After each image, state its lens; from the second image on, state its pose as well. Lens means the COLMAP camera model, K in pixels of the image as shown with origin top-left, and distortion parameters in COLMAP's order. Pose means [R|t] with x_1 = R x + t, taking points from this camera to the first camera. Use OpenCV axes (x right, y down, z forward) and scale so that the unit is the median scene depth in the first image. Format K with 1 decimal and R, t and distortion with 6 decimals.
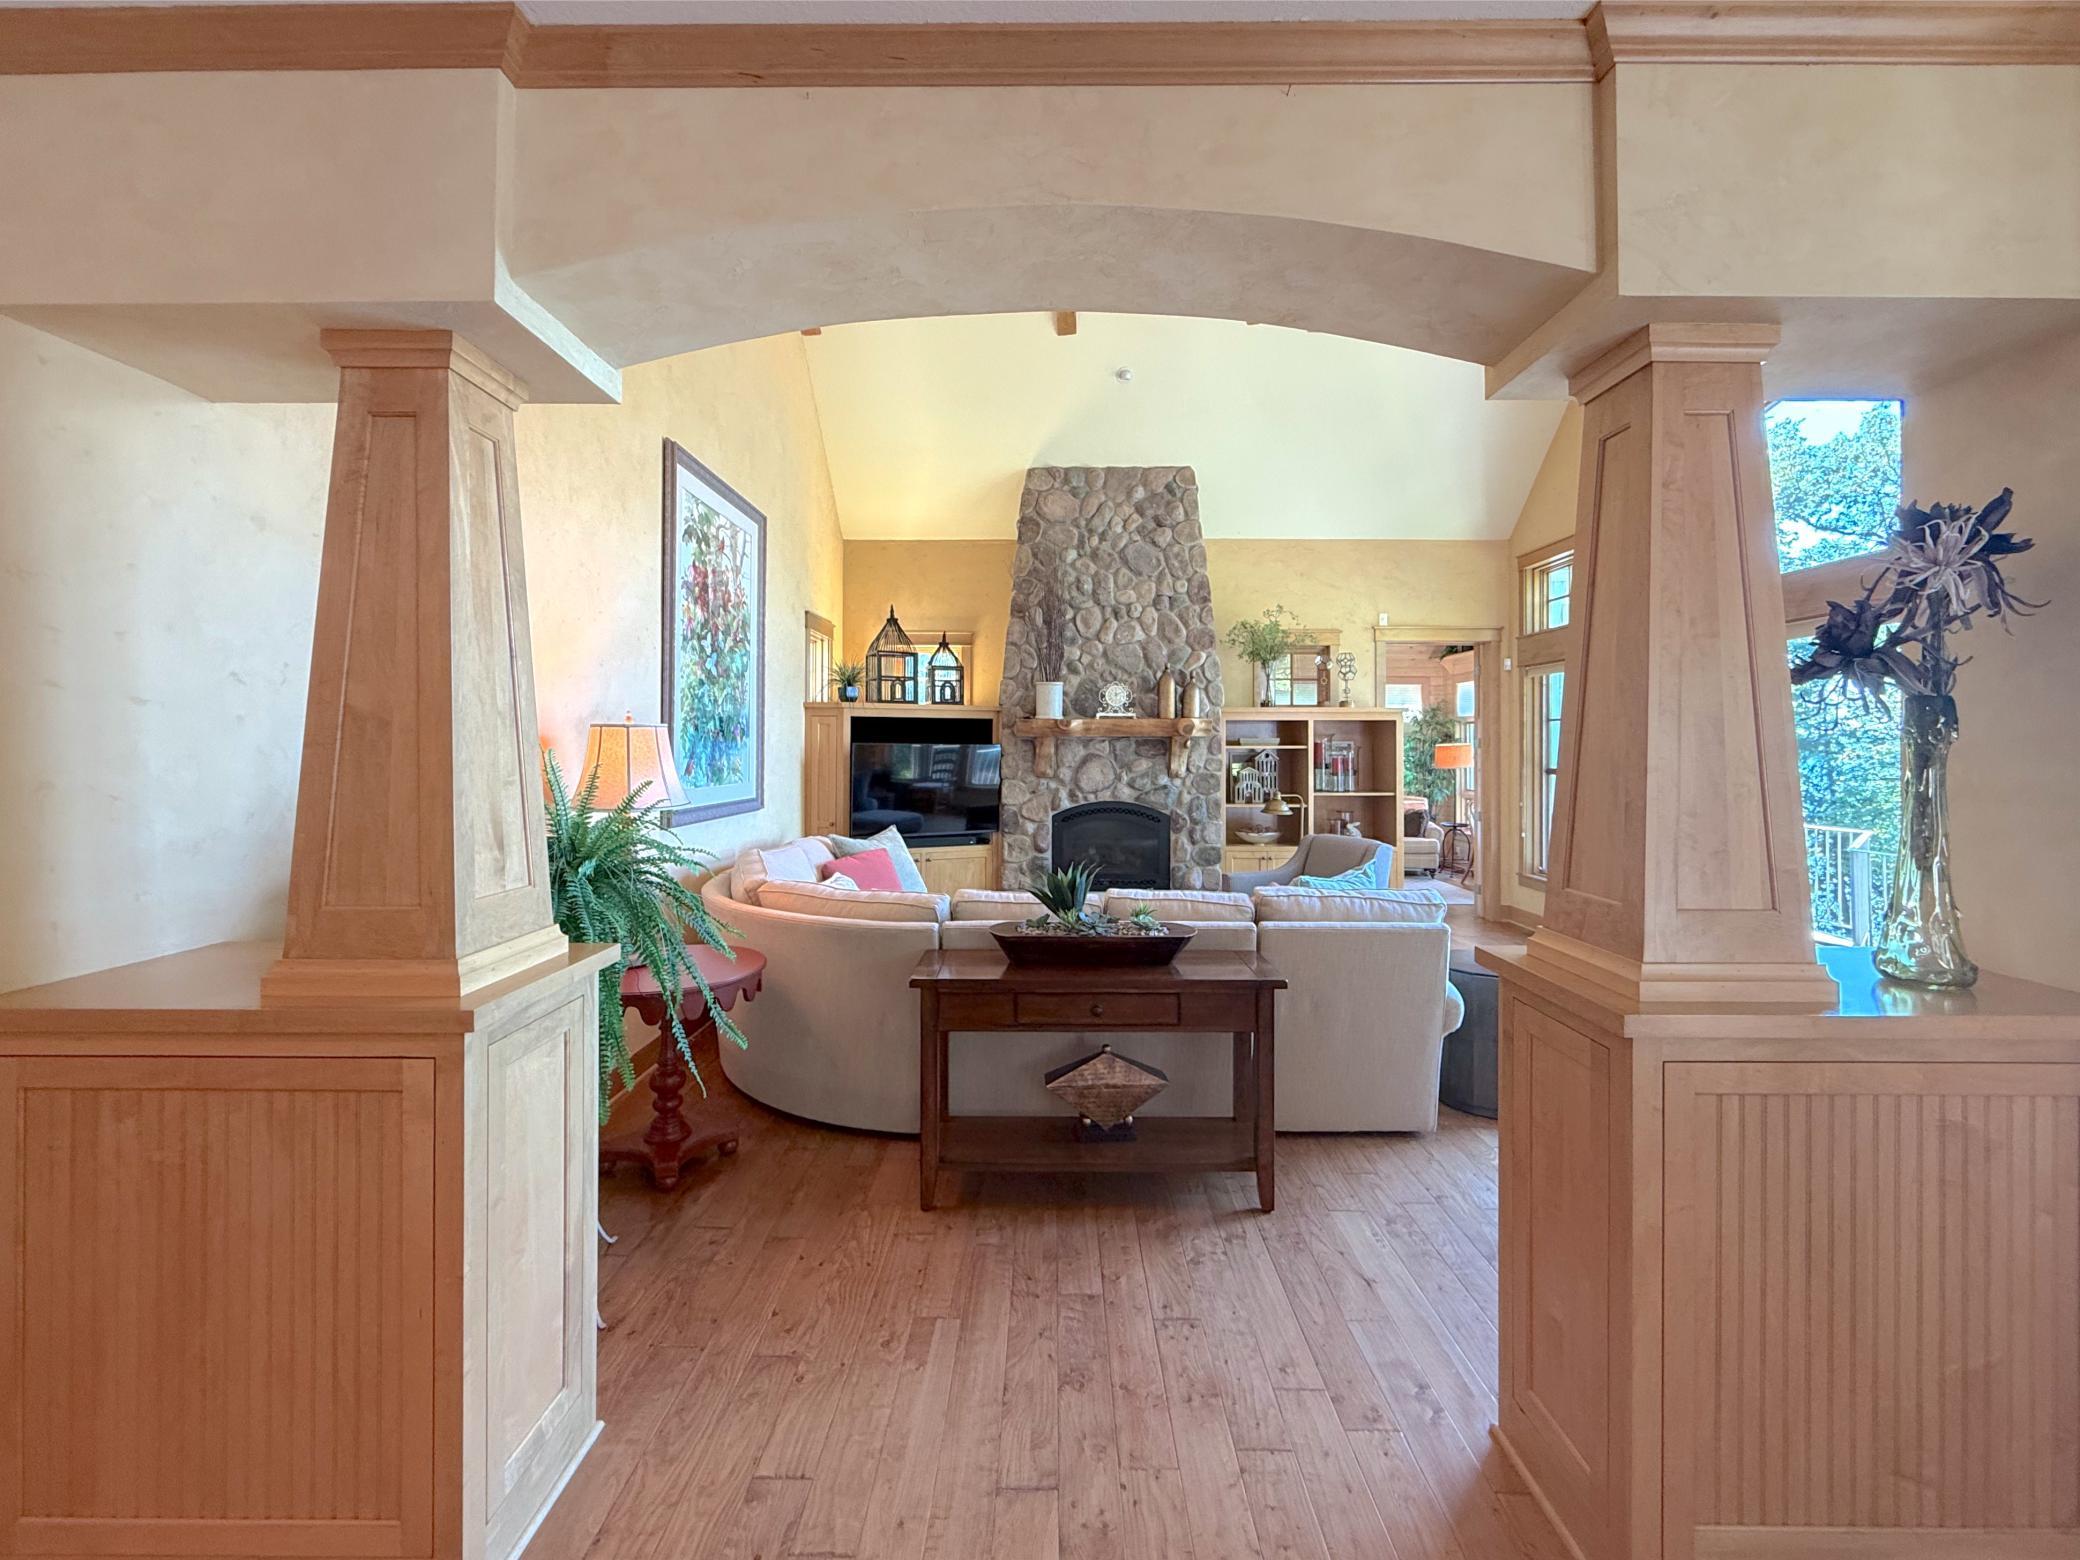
lens RADIAL K [[916.6, 0, 1042.0], [0, 916.6, 751.6], [0, 0, 1]] dist [-0.000629, -0.000310]
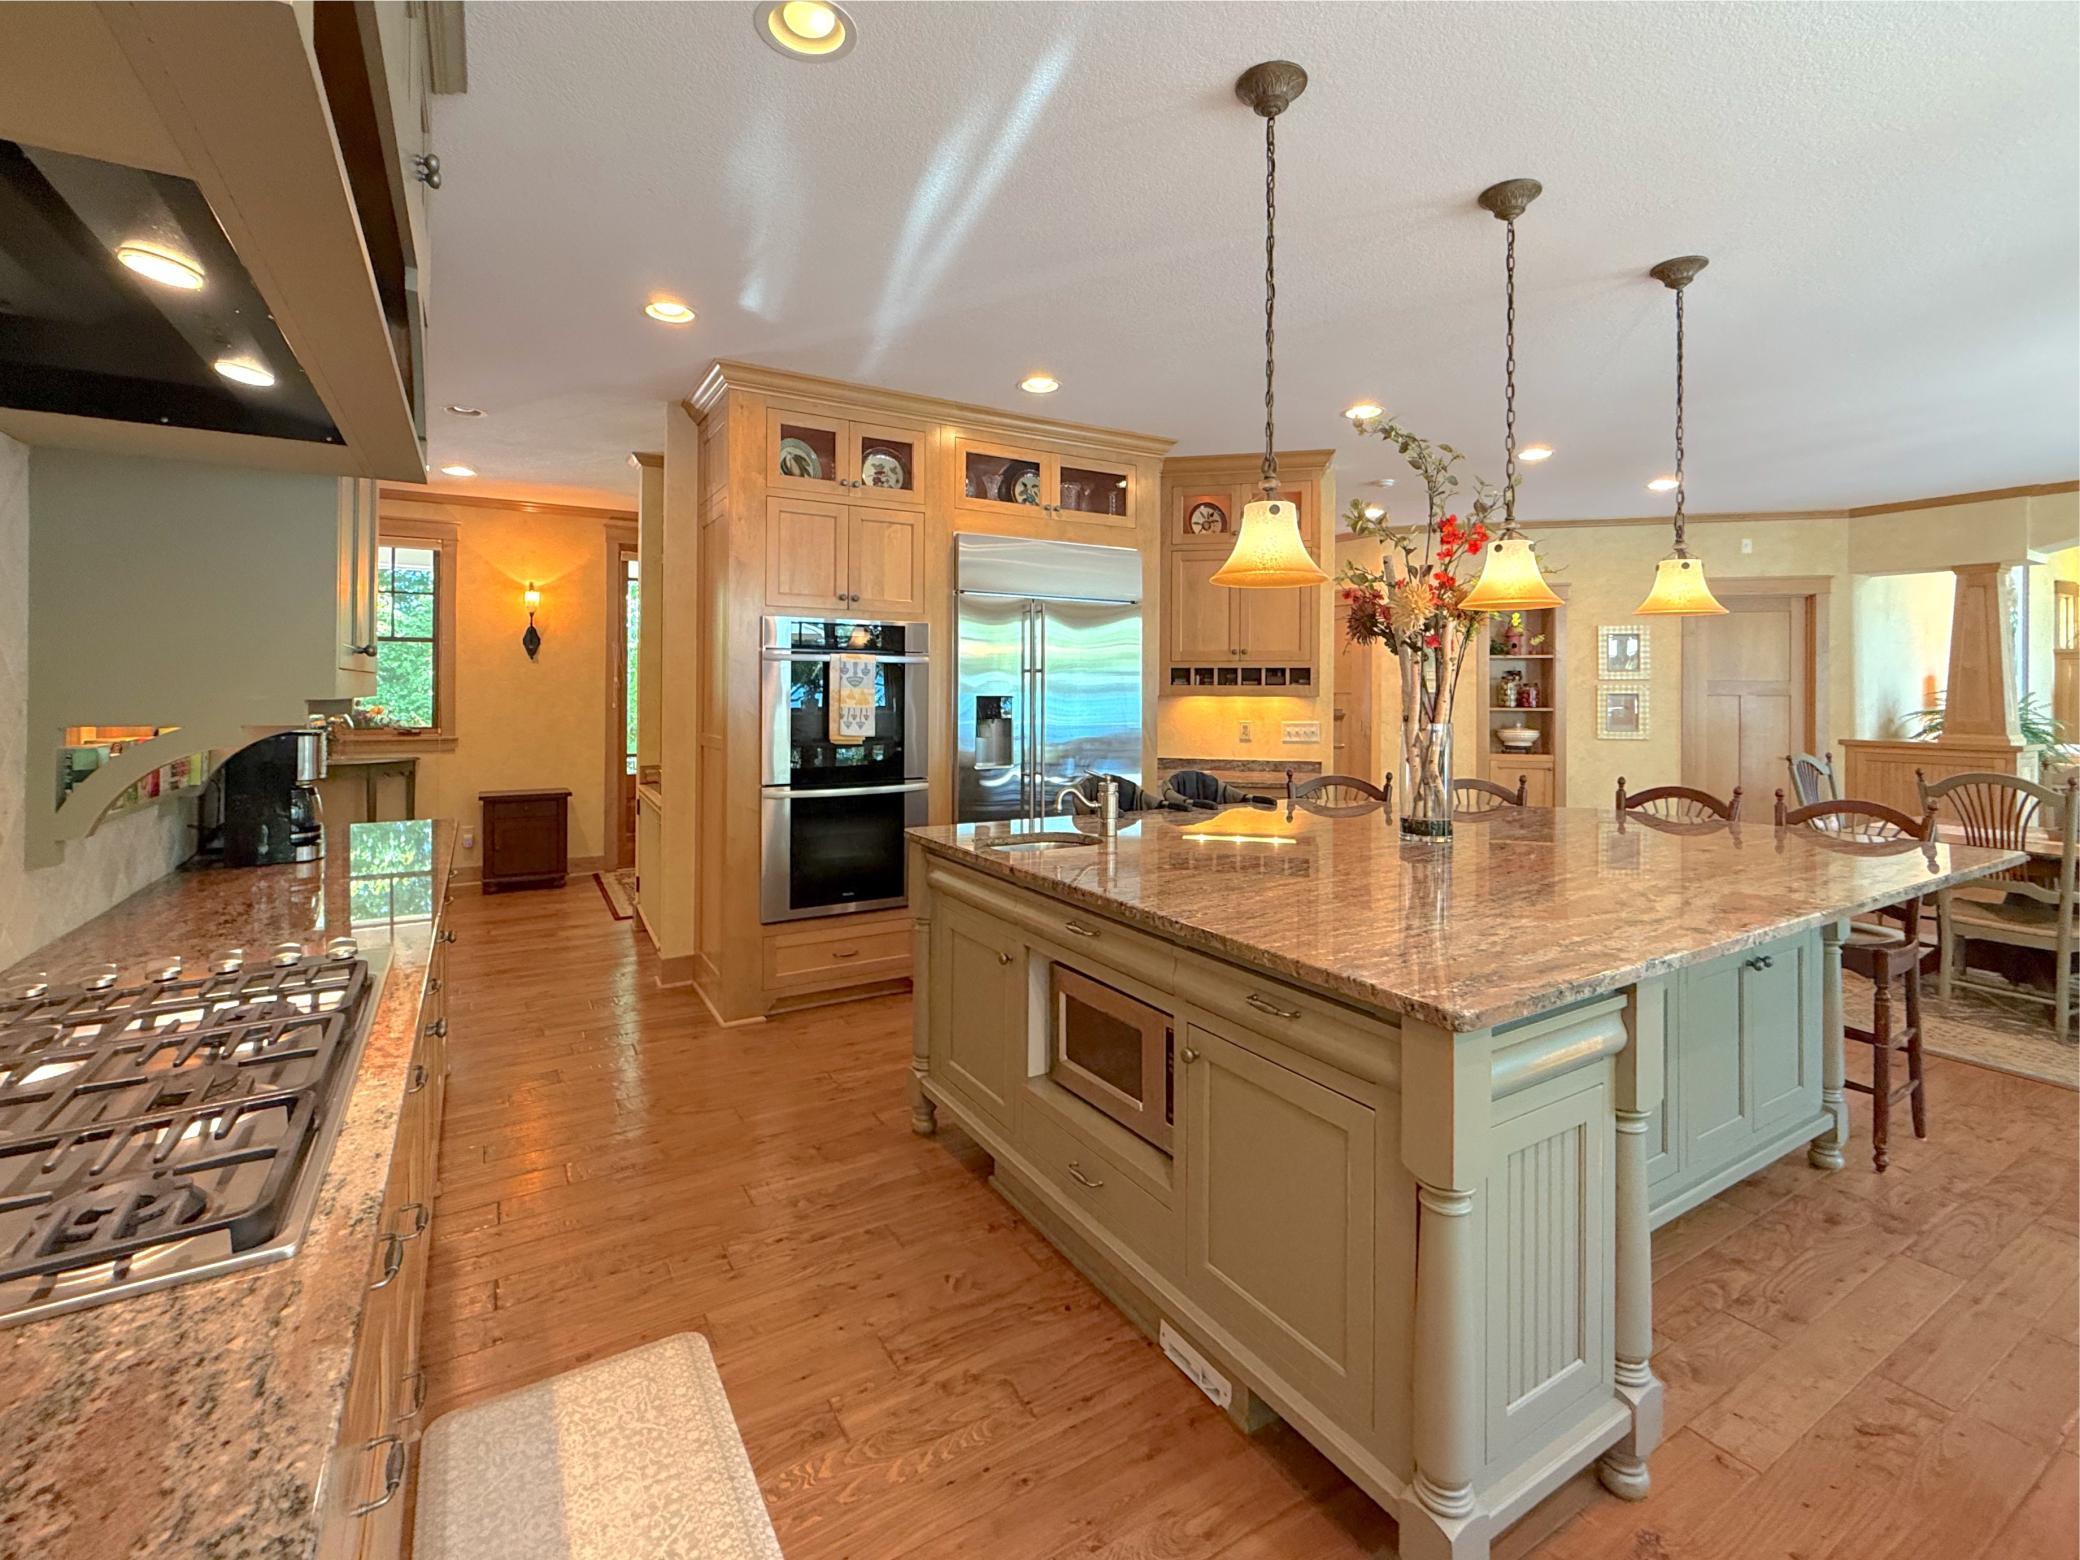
lens RADIAL K [[916.6, 0, 1026.2], [0, 916.6, 684.7], [0, 0, 1]] dist [-0.000629, -0.000310]
pose [[0.516353, -0.004487, -0.856364, 0.104616], [-0.005053, 0.999953, -0.008286, 0.015764], [0.856361, 0.008605, 0.516306, -0.927645]]
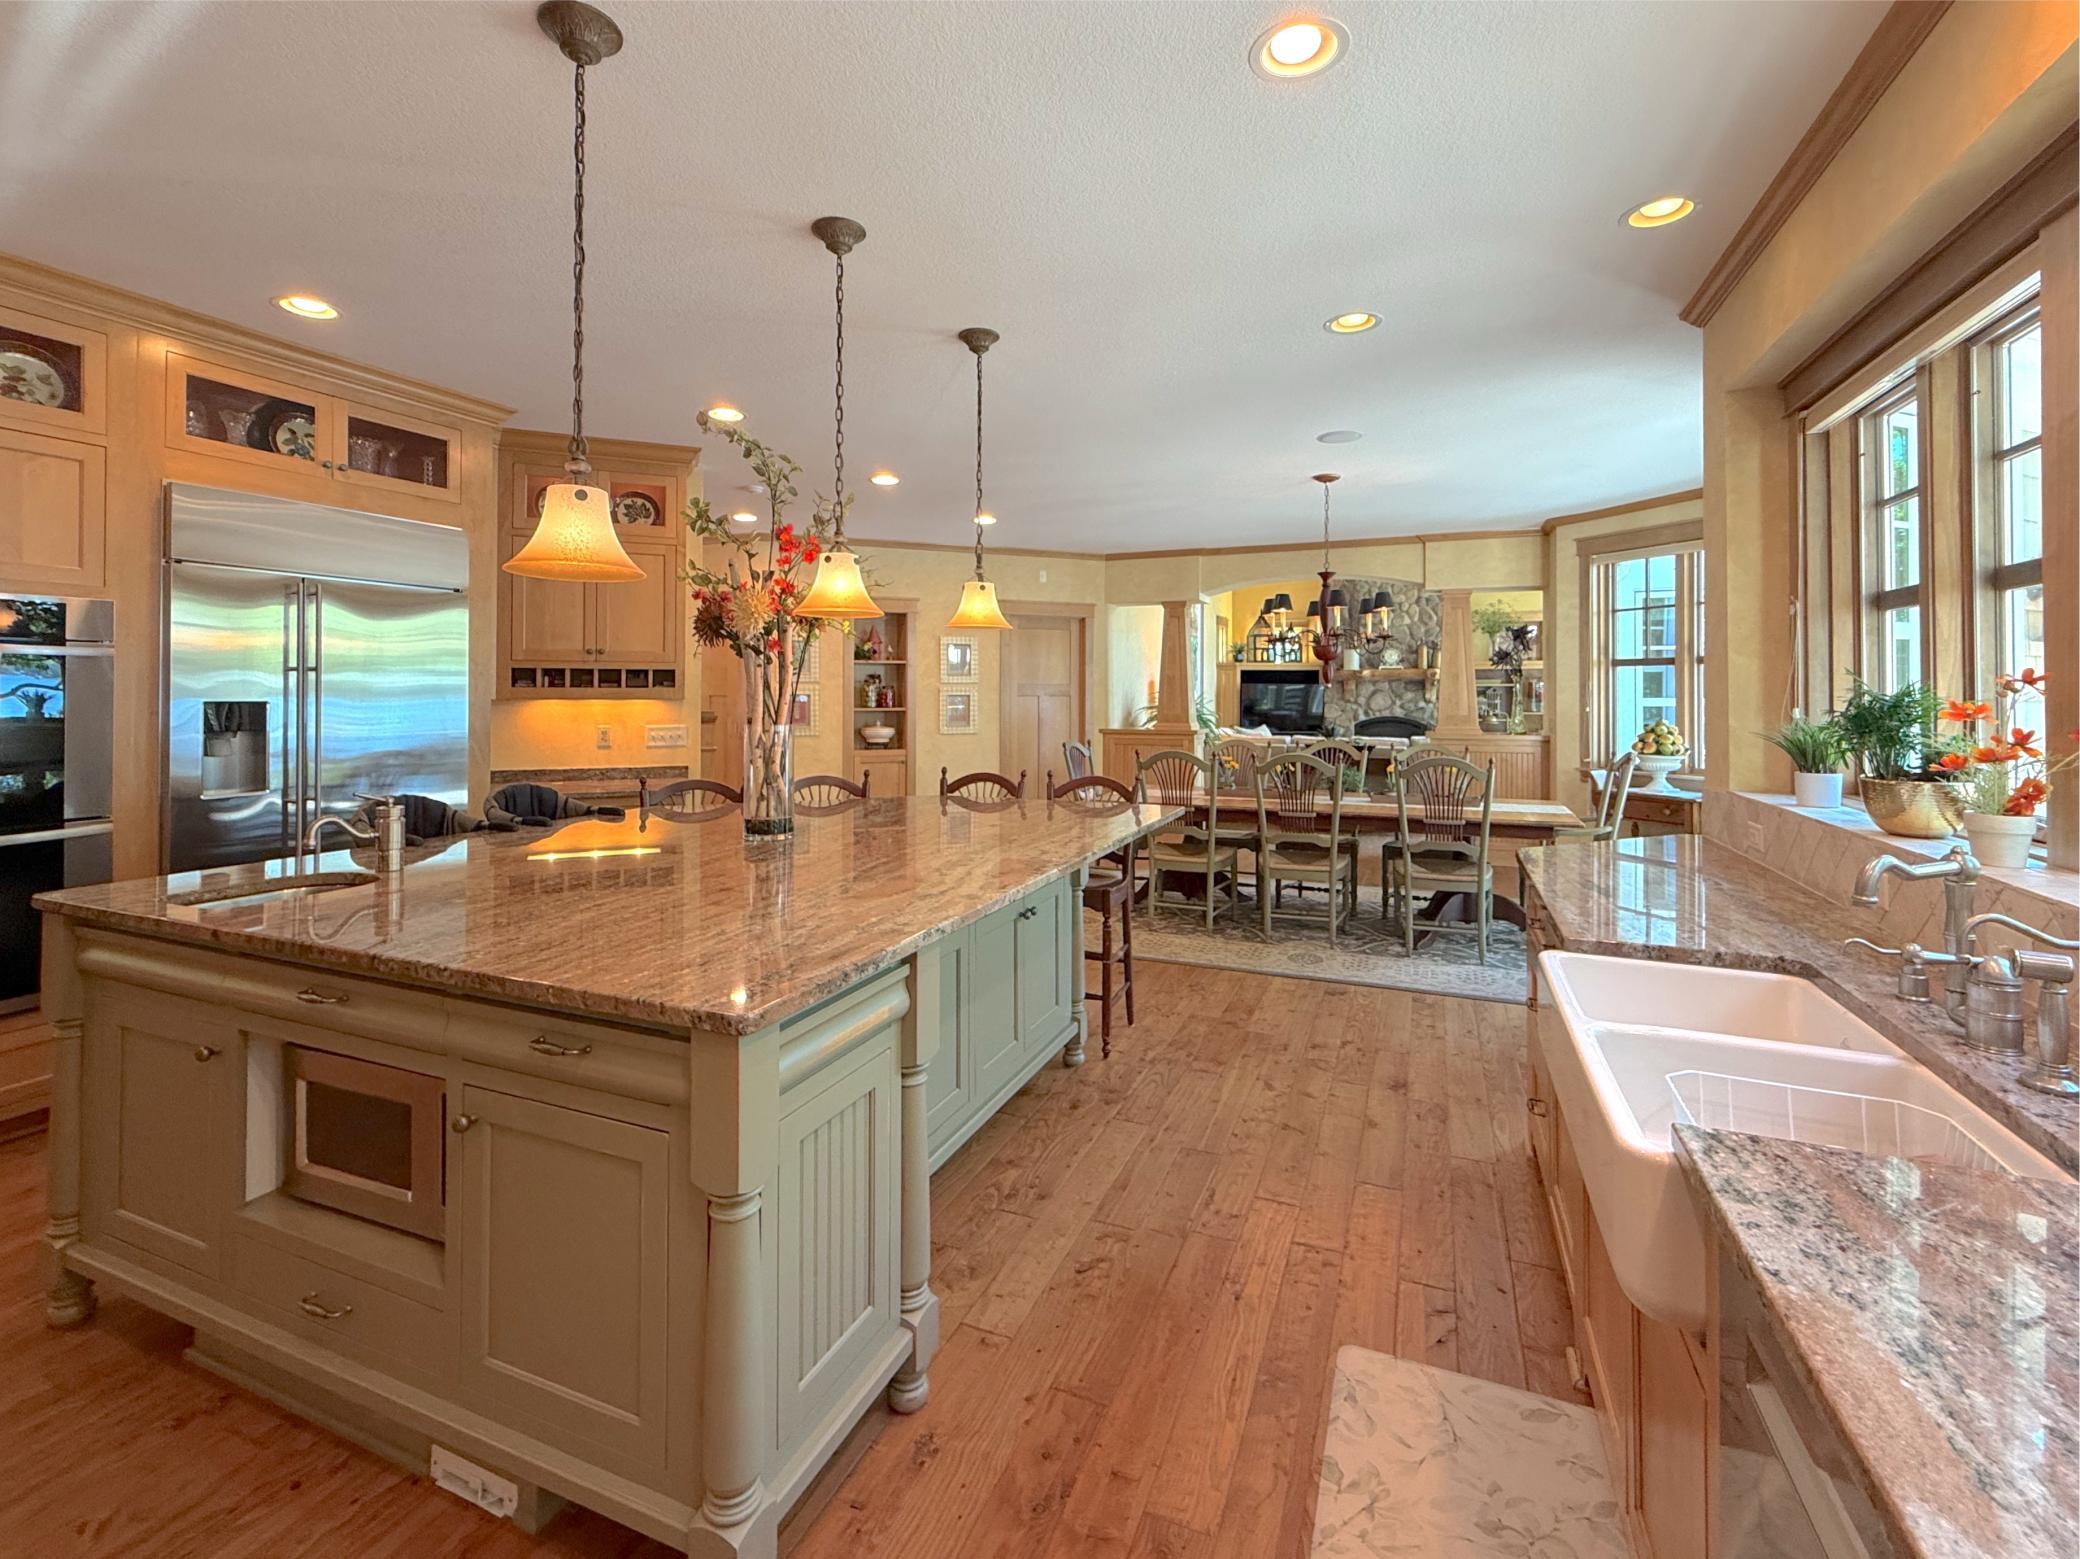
lens RADIAL K [[916.6, 0, 1011.5], [0, 916.6, 686.0], [0, 0, 1]] dist [-0.000629, -0.000310]
pose [[0.917320, -0.004038, -0.398131, 0.111779], [-0.000232, 0.999943, -0.010675, 0.015479], [0.398151, 0.009885, 0.917266, -0.911875]]
